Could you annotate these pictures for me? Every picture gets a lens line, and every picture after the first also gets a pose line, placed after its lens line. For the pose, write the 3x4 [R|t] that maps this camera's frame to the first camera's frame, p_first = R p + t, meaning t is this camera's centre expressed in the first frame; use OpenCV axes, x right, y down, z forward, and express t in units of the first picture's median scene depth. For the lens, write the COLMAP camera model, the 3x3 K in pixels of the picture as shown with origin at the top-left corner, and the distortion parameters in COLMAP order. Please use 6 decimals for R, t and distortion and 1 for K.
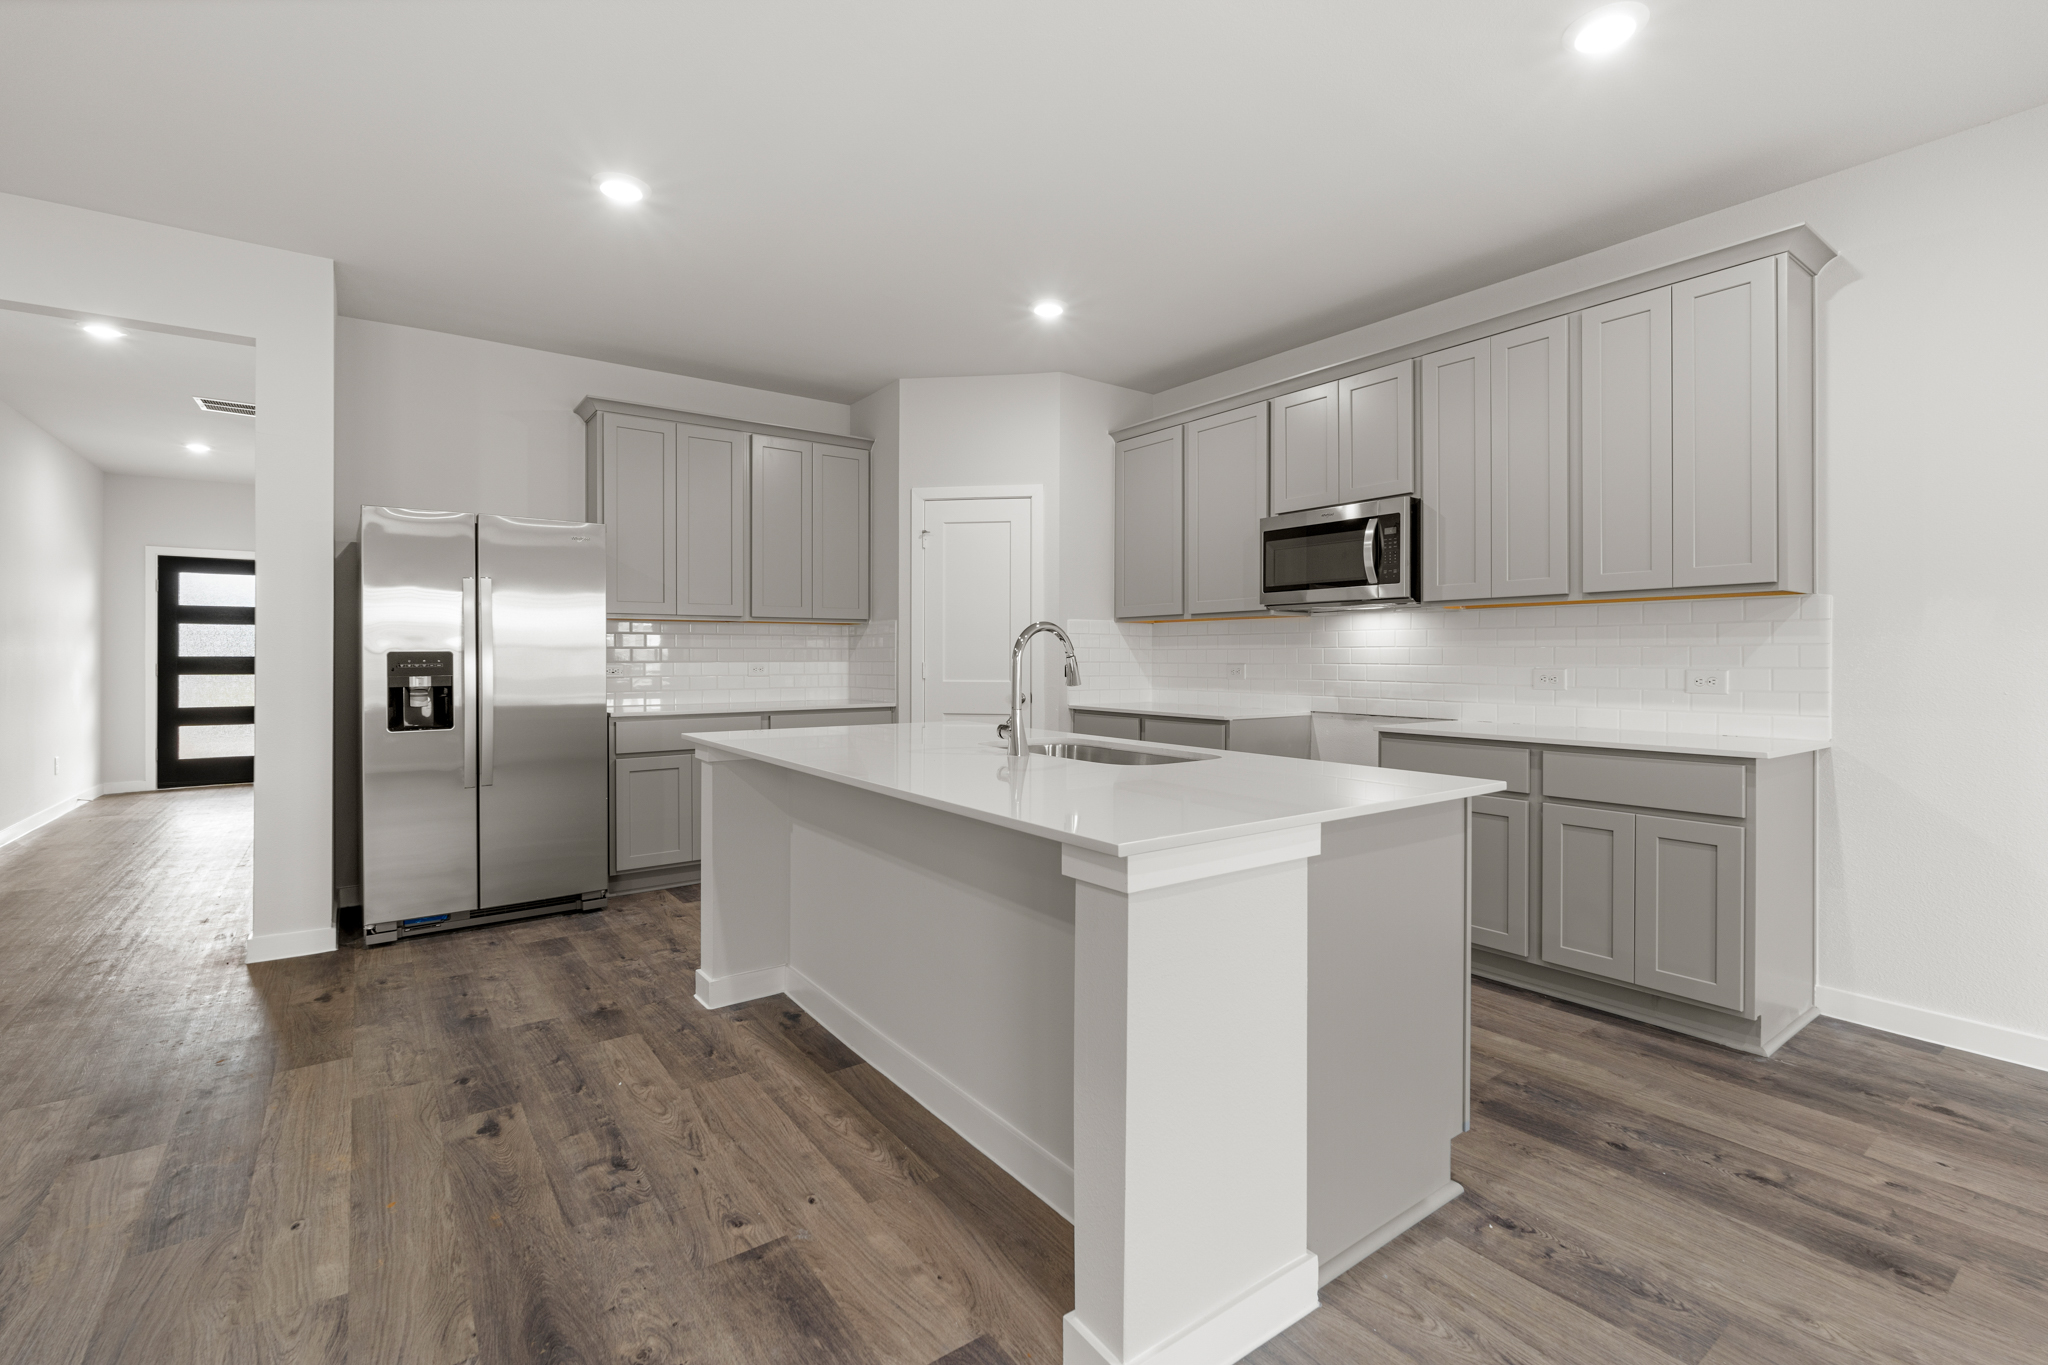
lens RADIAL K [[902.7, 0, 1029.5], [0, 902.7, 663.2], [0, 0, 1]] dist [0.000883, 0.001067]
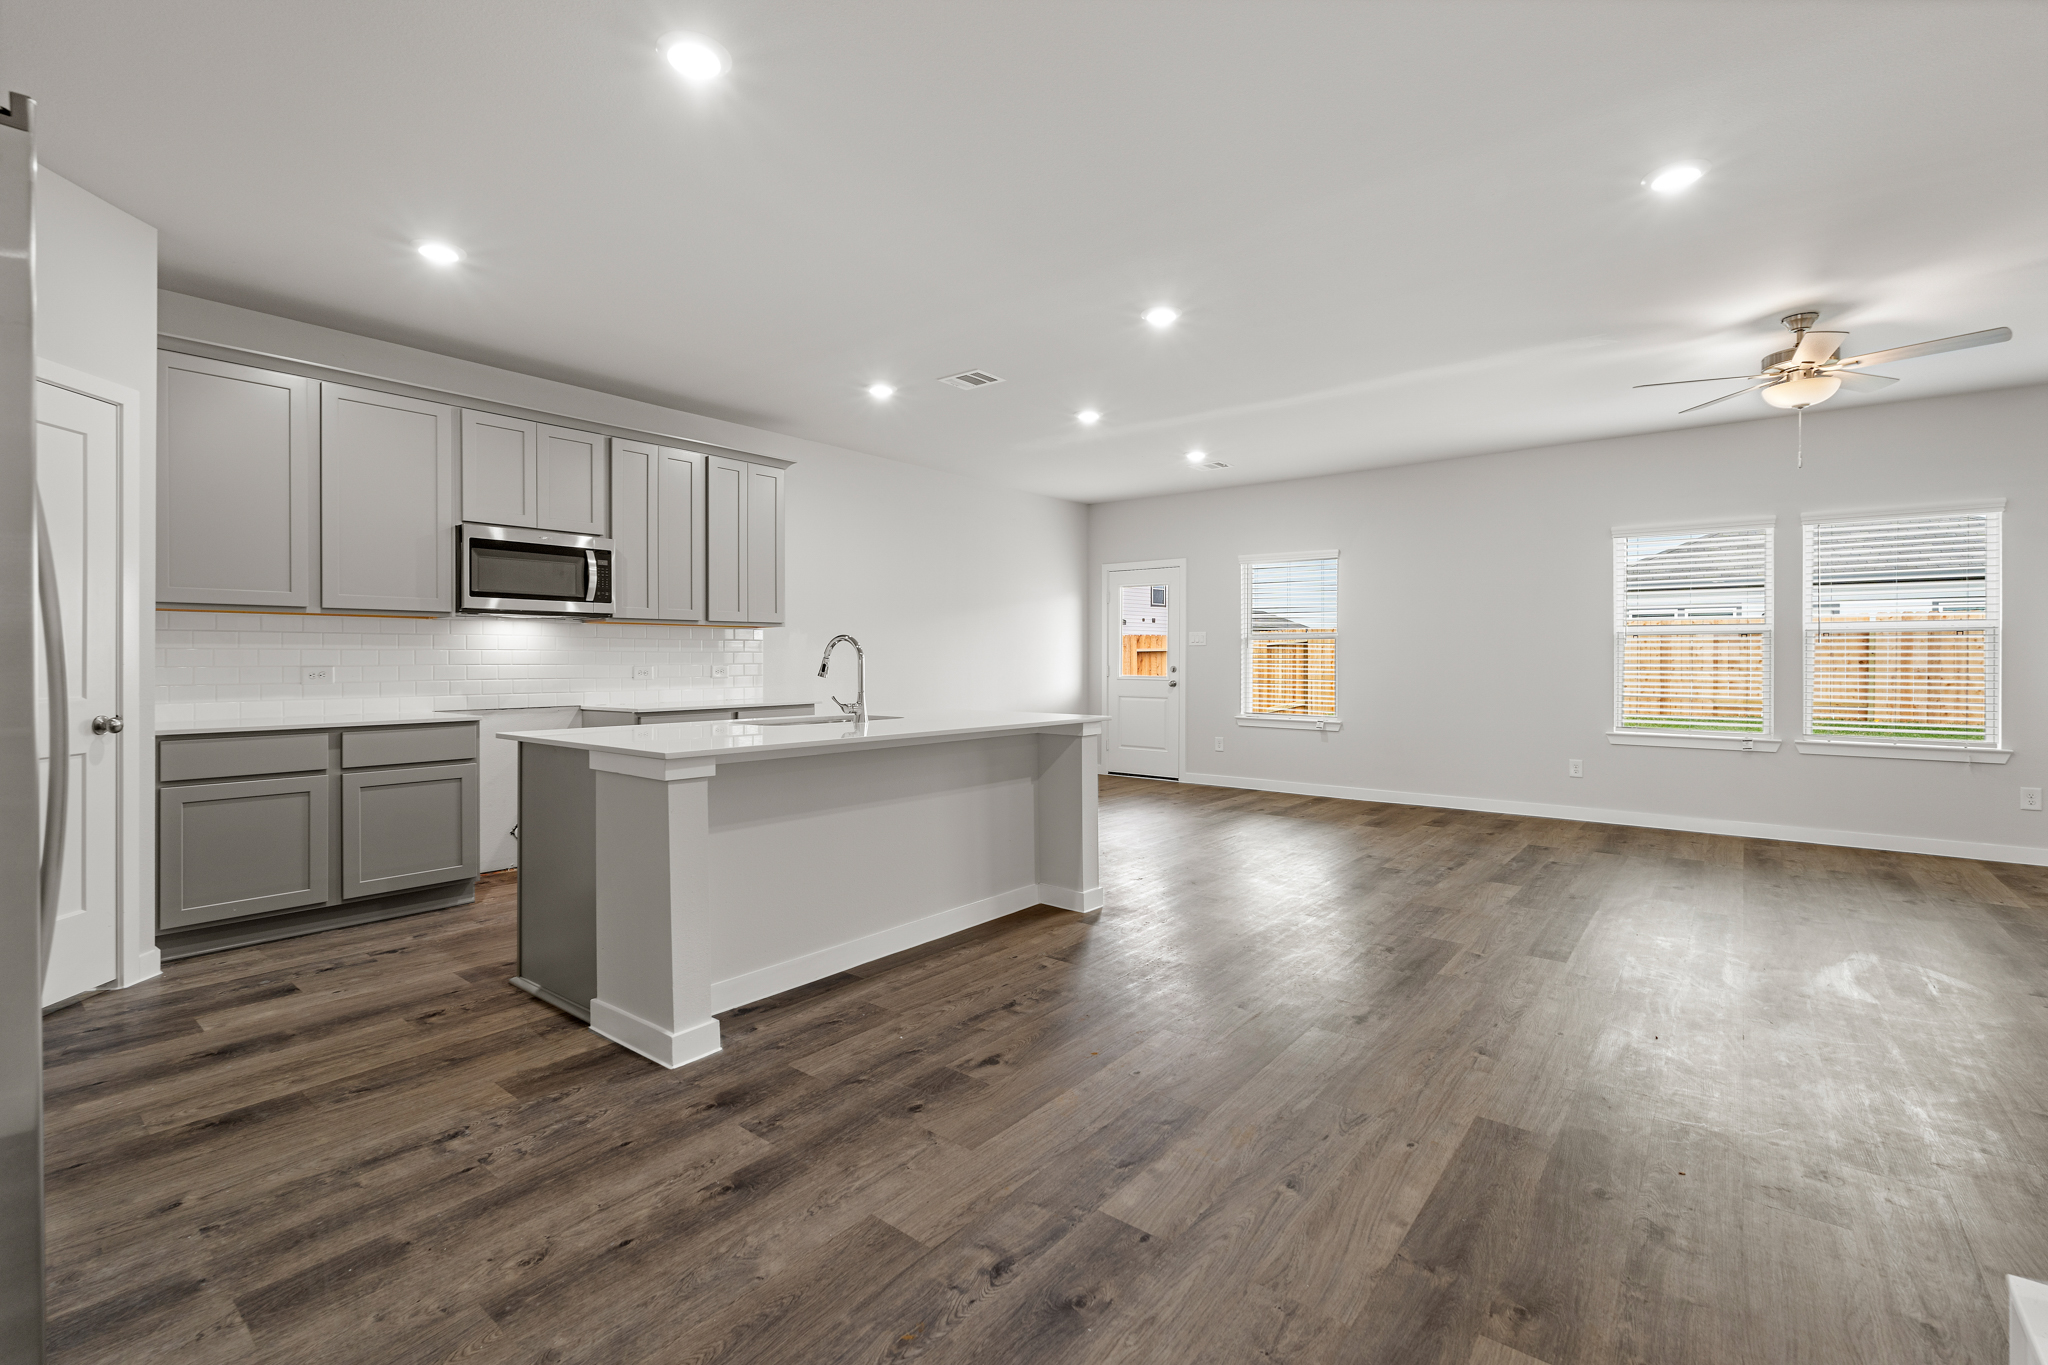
lens RADIAL K [[902.7, 0, 1028.9], [0, 902.7, 669.3], [0, 0, 1]] dist [0.000883, 0.001067]
pose [[-0.262556, -0.005911, 0.964899, -1.450784], [0.012224, 0.999881, 0.009451, 0.005978], [-0.964839, 0.014276, -0.262453, 1.055284]]
